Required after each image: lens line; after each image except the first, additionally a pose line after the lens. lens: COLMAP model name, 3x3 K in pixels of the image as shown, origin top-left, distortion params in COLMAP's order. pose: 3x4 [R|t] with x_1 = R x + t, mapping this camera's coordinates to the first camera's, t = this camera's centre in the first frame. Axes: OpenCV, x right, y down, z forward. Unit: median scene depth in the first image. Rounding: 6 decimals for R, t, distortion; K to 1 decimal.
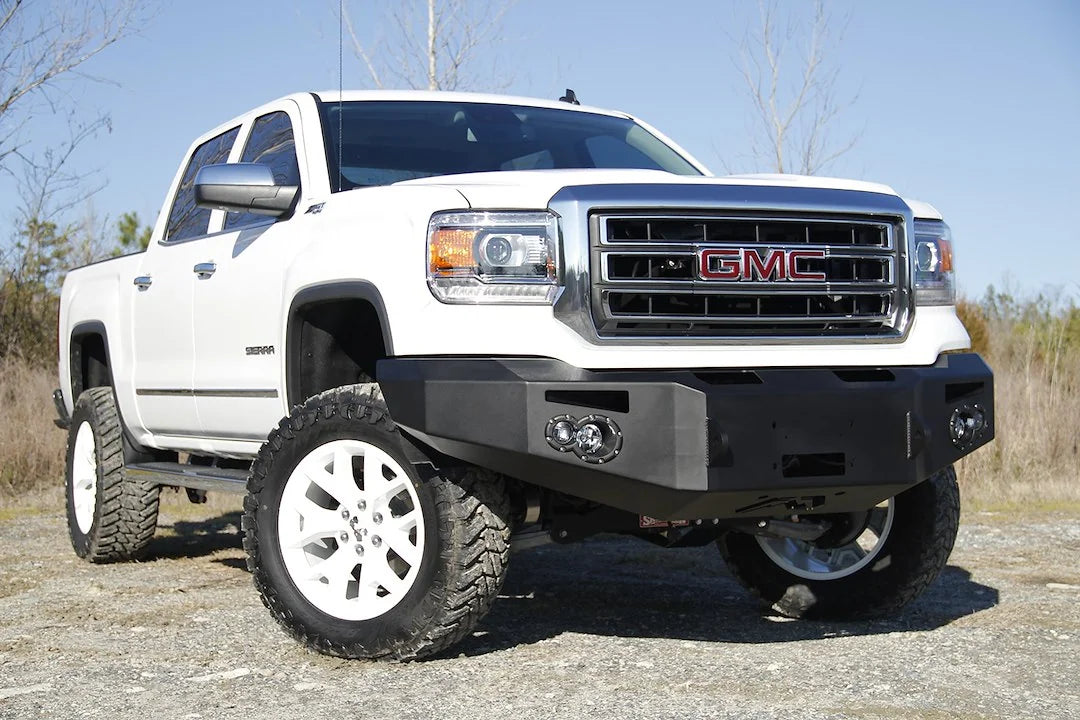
lens RADIAL K [[1851.3, 0, 540.0], [0, 1851.3, 360.0], [0, 0, 1]] dist [-0.010139, 0.034770]
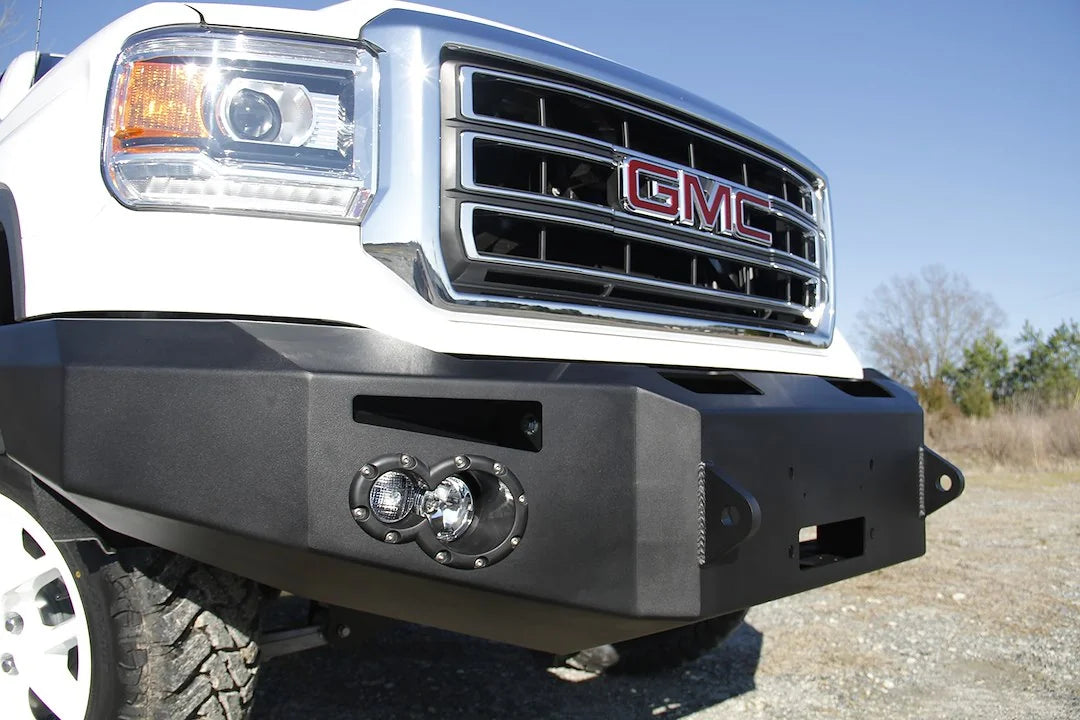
lens RADIAL K [[854.9, 0, 540.0], [0, 854.9, 360.0], [0, 0, 1]] dist [-0.137097, 0.003181]
pose [[0.952652, 0.039271, 0.301515, -0.013999], [-0.024335, 0.998291, -0.053135, 0.016418], [-0.303087, 0.043282, 0.951980, 0.749146]]
